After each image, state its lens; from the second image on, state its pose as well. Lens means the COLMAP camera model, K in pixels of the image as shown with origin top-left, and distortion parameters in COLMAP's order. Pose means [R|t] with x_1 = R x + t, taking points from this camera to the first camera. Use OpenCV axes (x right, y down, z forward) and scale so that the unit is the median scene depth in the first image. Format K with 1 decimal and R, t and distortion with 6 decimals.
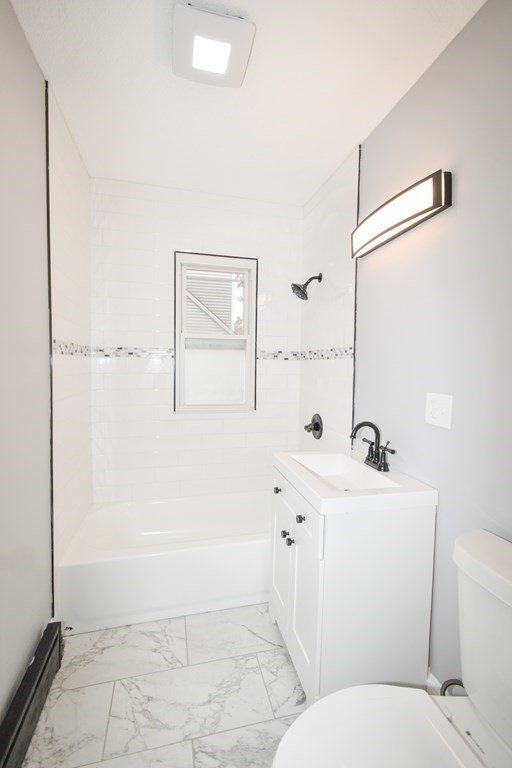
lens RADIAL K [[336.9, 0, 268.2], [0, 336.9, 381.3], [0, 0, 1]] dist [0.004818, -0.003851]
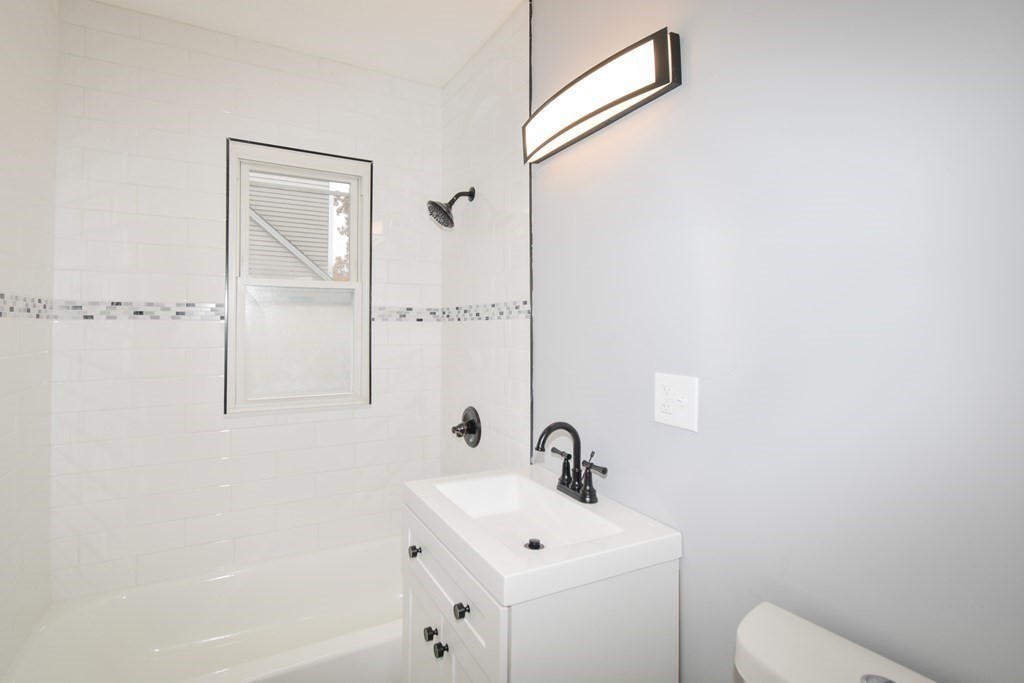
lens RADIAL K [[472.4, 0, 477.9], [0, 472.4, 322.4], [0, 0, 1]] dist [-0.003103, -0.000192]
pose [[0.980312, -0.009344, 0.197235, -0.016648], [0.020750, 0.998224, -0.055843, -0.012429], [-0.196363, 0.058837, 0.978764, 0.137608]]
